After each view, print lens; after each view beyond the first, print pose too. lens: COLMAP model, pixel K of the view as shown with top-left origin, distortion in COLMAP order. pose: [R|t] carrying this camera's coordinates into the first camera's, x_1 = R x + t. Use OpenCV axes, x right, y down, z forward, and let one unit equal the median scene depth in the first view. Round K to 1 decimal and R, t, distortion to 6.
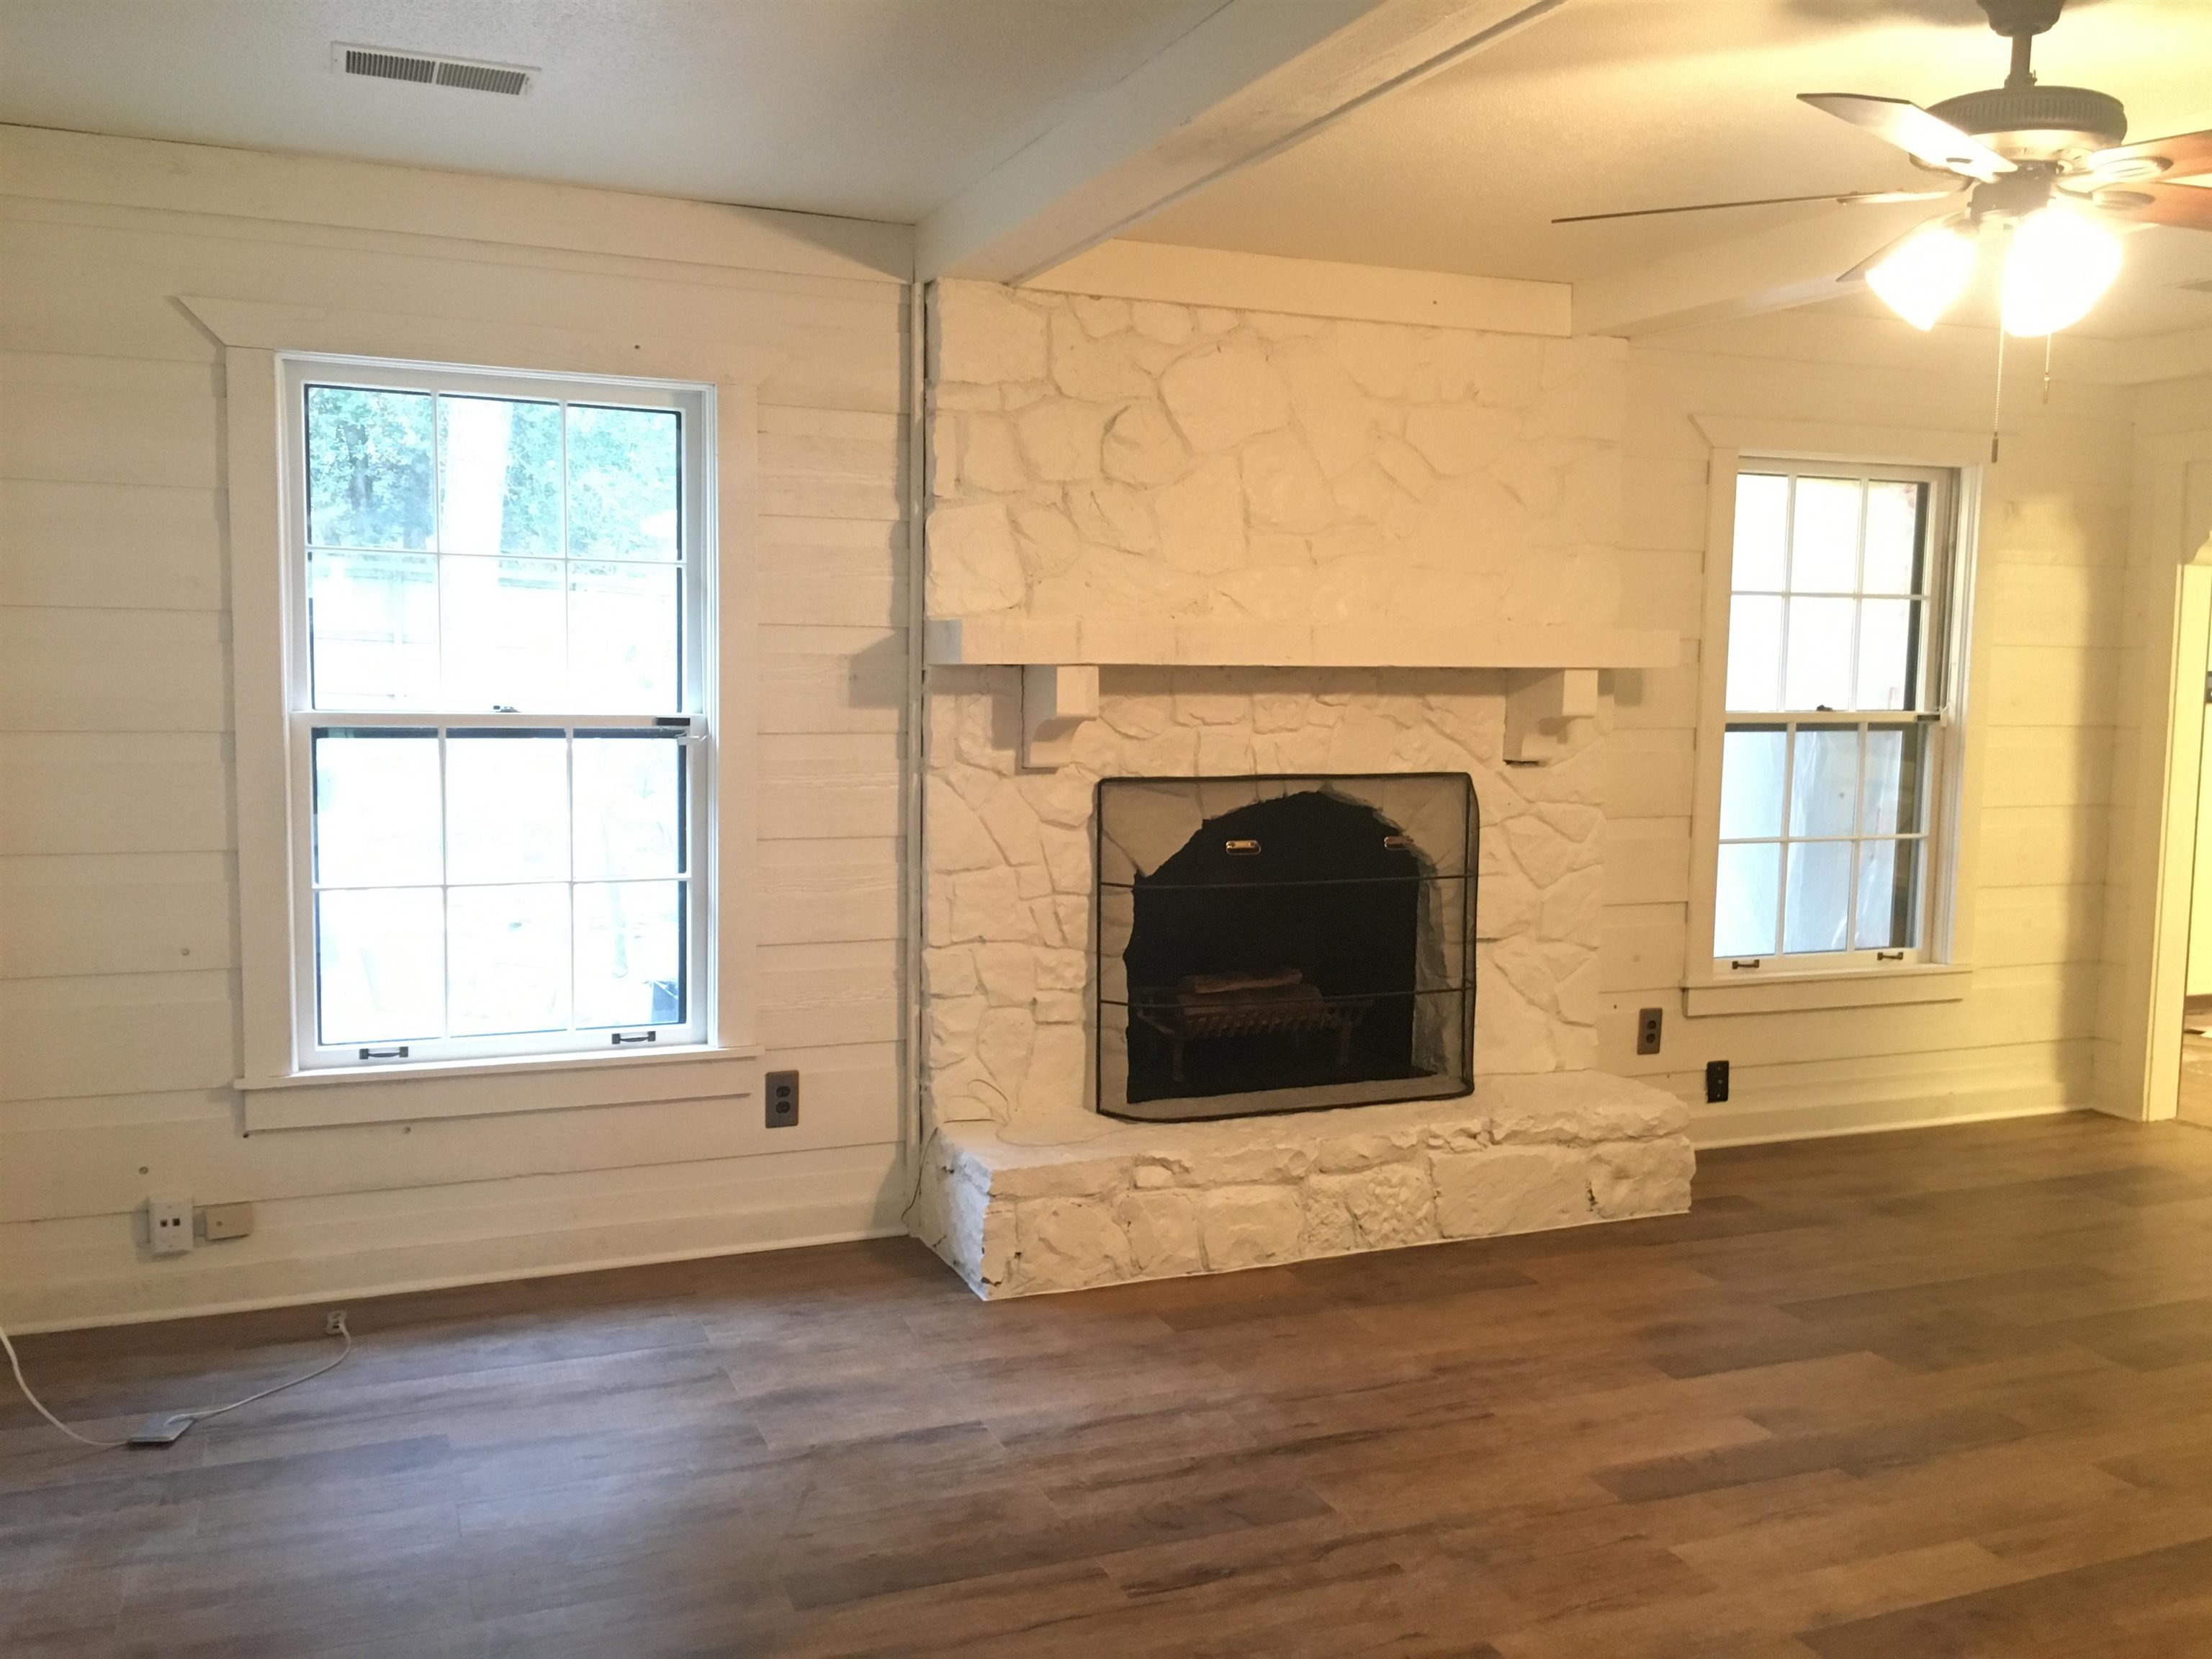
lens RADIAL K [[1866.9, 0, 1110.5], [0, 1866.9, 815.6], [0, 0, 1]] dist [0.079204, -0.110108]
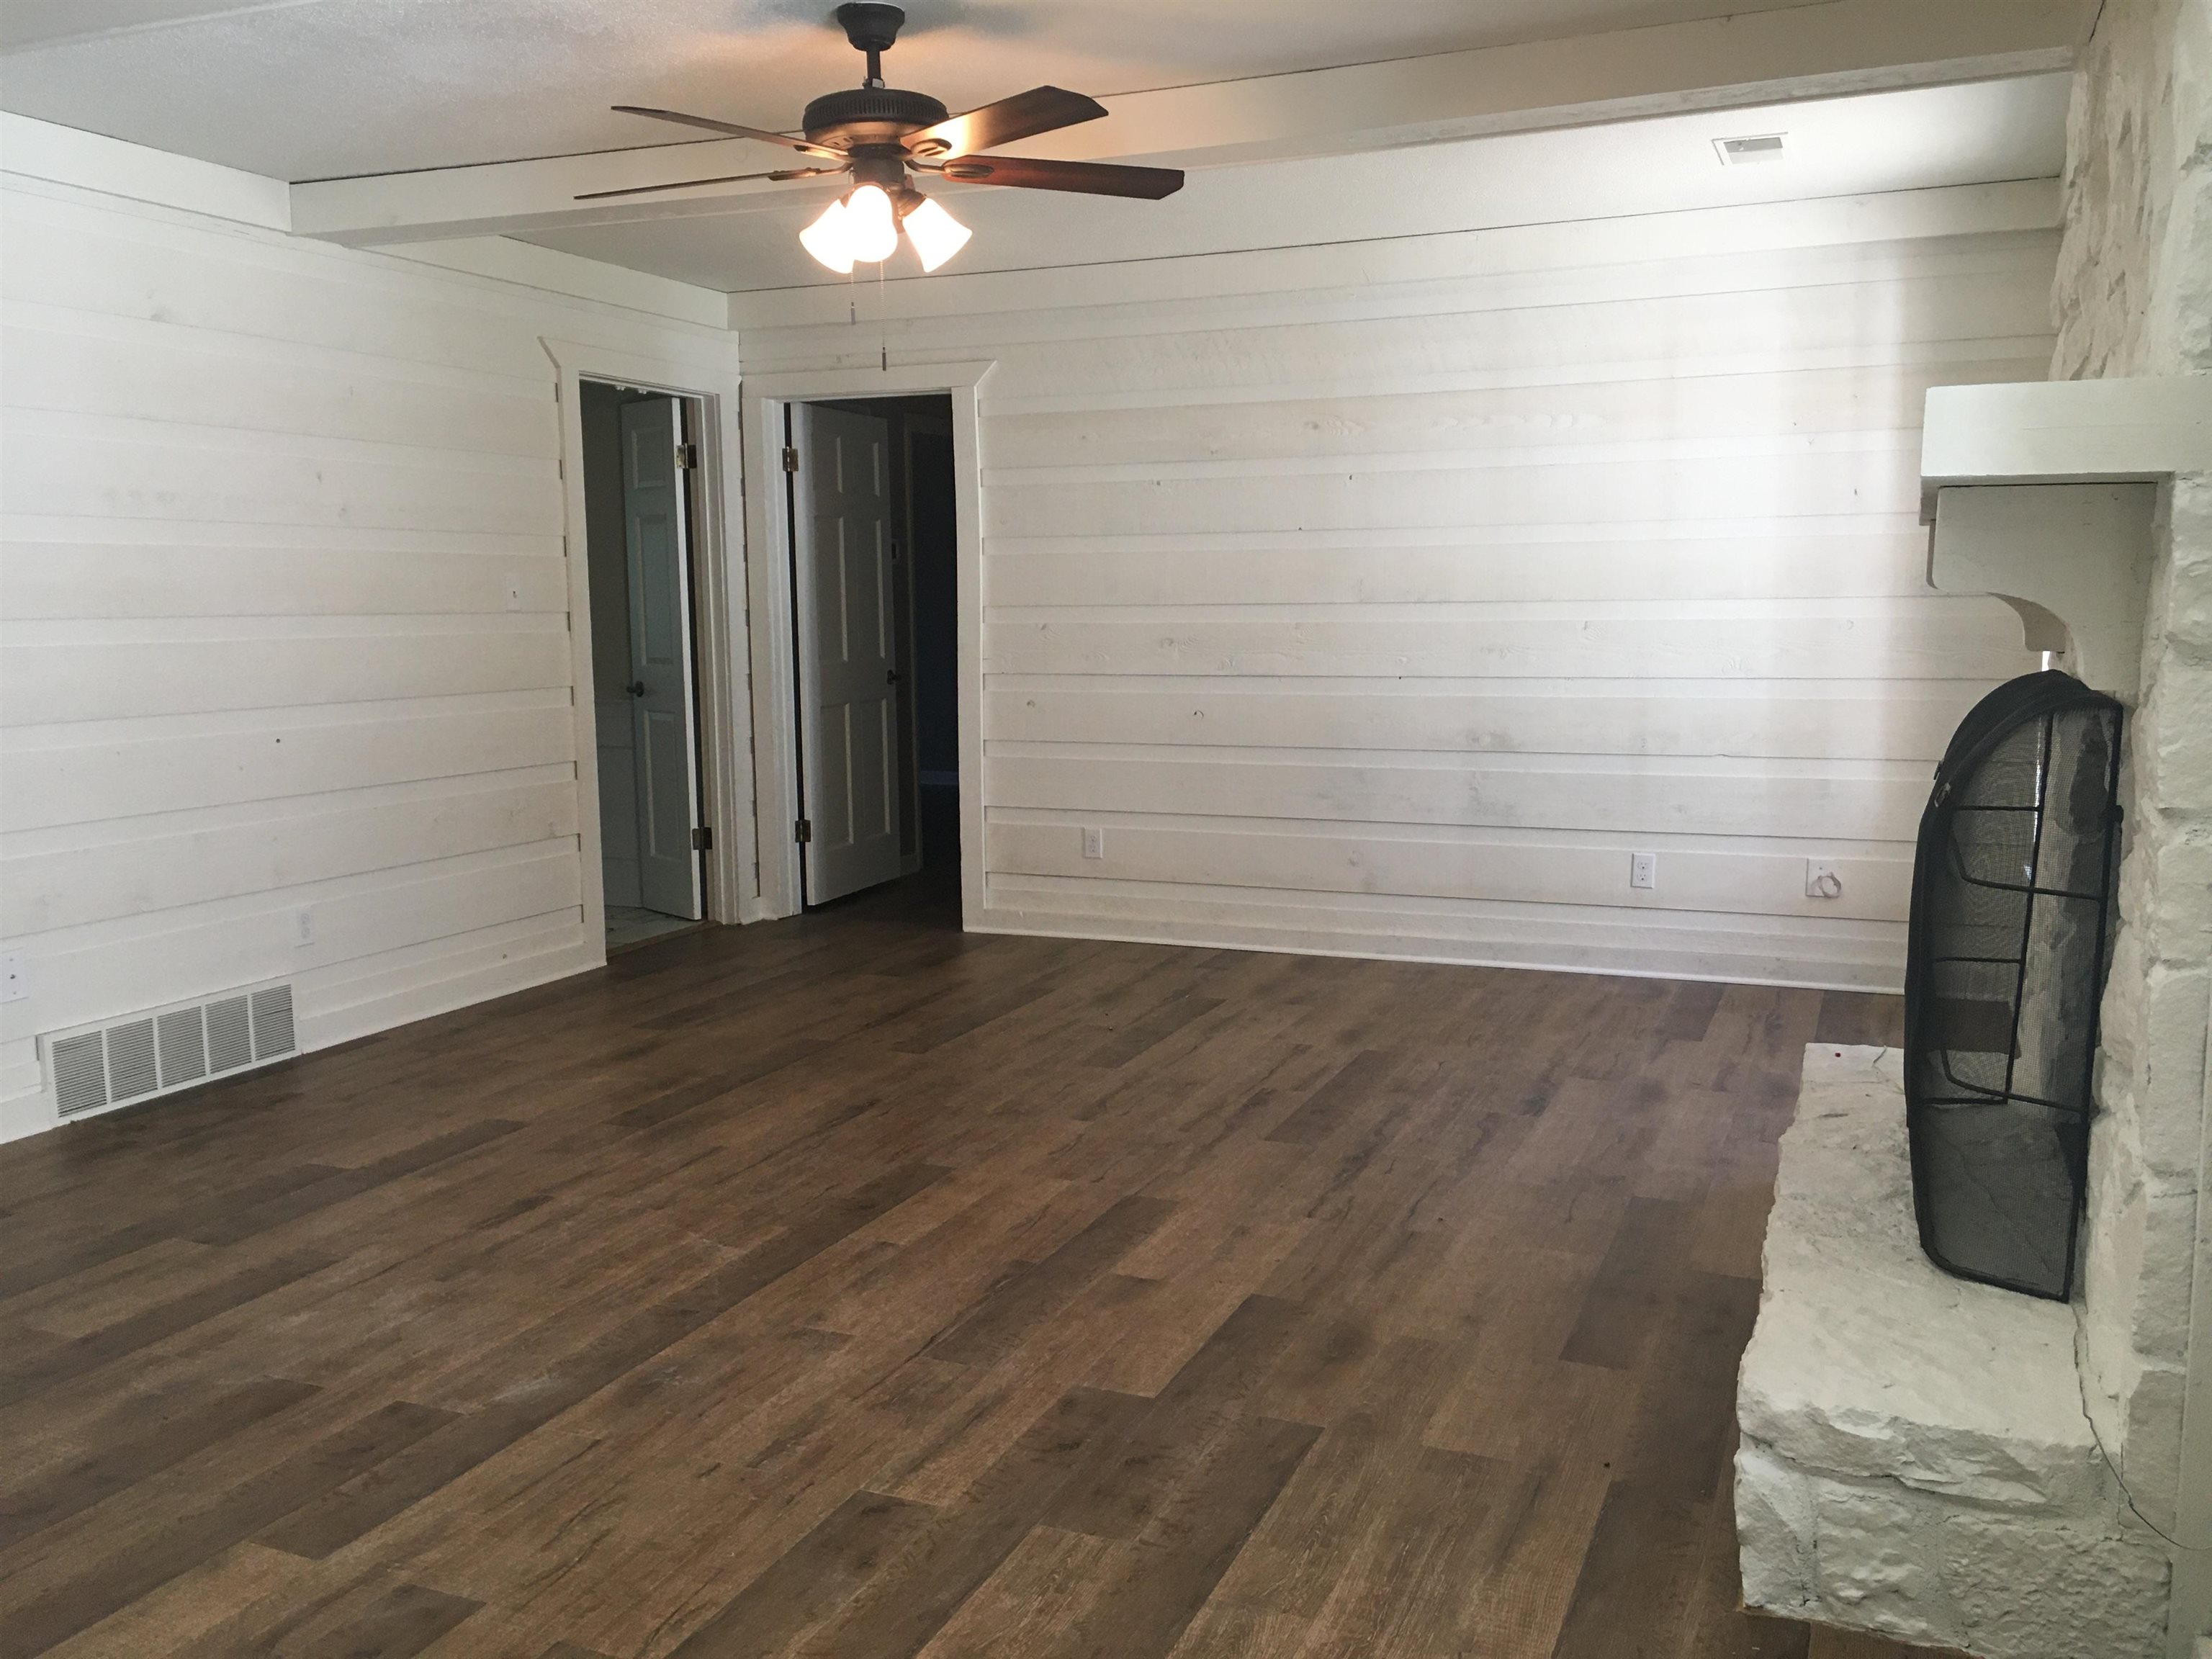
lens RADIAL K [[1866.9, 0, 1110.5], [0, 1866.9, 815.6], [0, 0, 1]] dist [0.079204, -0.110108]
pose [[-0.706000, 0.079552, -0.703730, 1.152142], [-0.062510, 0.982793, 0.173810, -0.102063], [0.705448, 0.166700, -0.688879, 1.823786]]
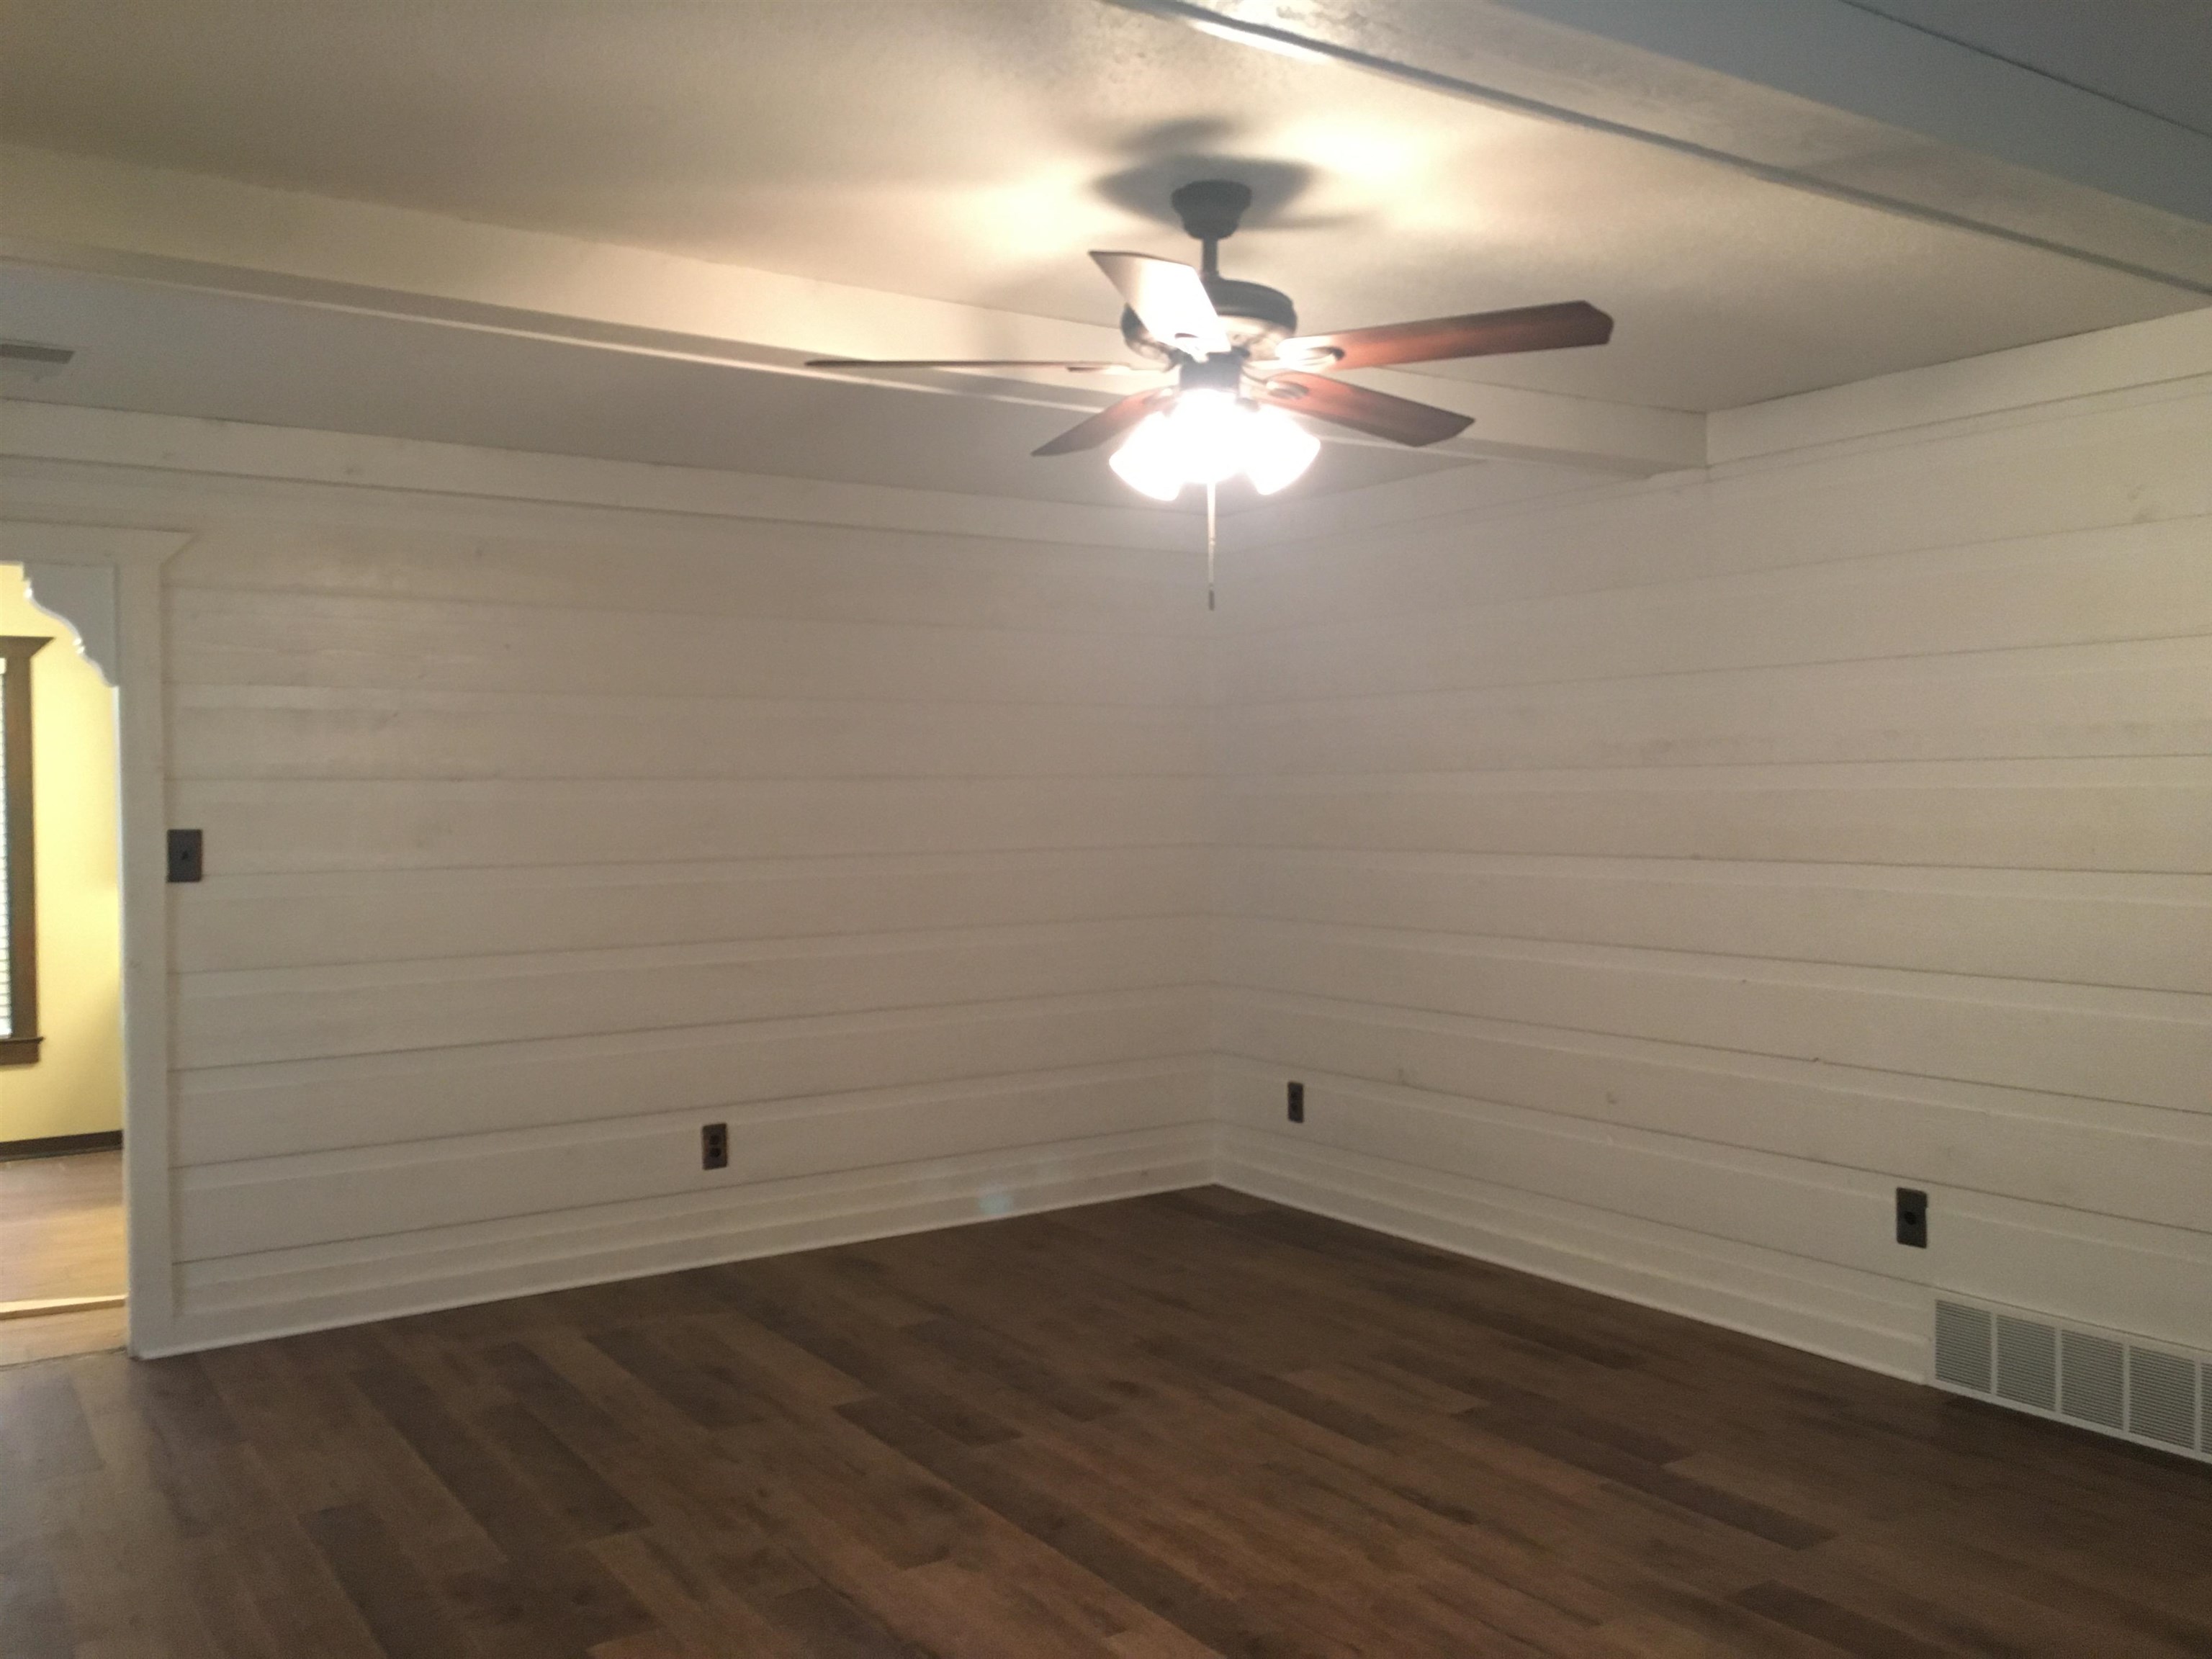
lens RADIAL K [[1866.9, 0, 1110.5], [0, 1866.9, 815.6], [0, 0, 1]] dist [0.079204, -0.110108]
pose [[-0.197972, -0.017300, 0.980055, -0.525598], [0.095767, 0.994719, 0.036903, -0.094394], [-0.975518, 0.101163, -0.195270, 1.116347]]
